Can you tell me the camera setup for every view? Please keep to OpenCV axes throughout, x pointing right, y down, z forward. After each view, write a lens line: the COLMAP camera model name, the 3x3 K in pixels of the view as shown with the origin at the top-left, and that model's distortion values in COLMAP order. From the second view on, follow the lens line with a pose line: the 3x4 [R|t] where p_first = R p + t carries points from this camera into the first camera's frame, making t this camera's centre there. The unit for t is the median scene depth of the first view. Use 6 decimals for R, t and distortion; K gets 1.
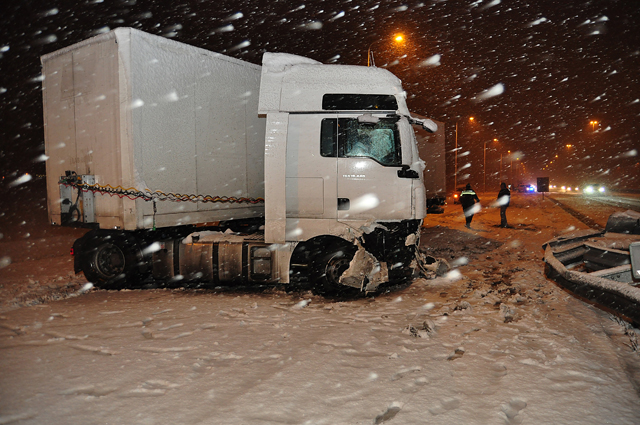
lens RADIAL K [[461.4, 0, 320.0], [0, 461.4, 212.5], [0, 0, 1]] dist [-0.144087, 0.101539]
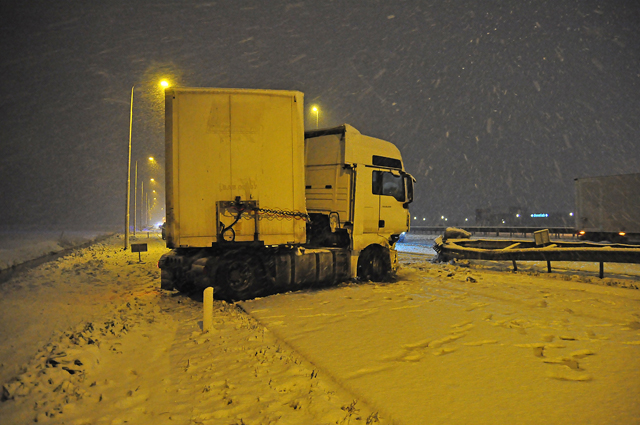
lens RADIAL K [[461.4, 0, 320.0], [0, 461.4, 212.5], [0, 0, 1]] dist [-0.144087, 0.101539]
pose [[0.701851, 0.009788, 0.712256, -1.275705], [0.057705, 0.995838, -0.070547, 0.044615], [-0.709982, 0.090615, 0.698365, 0.023389]]
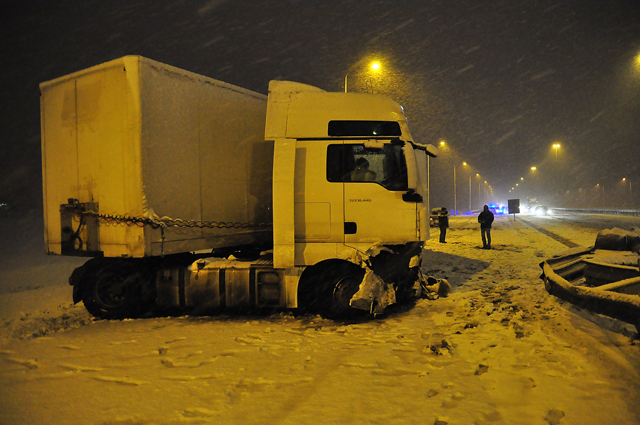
lens RADIAL K [[461.4, 0, 320.0], [0, 461.4, 212.5], [0, 0, 1]] dist [-0.144087, 0.101539]
pose [[0.997714, -0.016892, 0.065430, -0.083636], [0.020570, 0.998221, -0.055960, 0.003496], [-0.064368, 0.057178, 0.996287, -0.013773]]
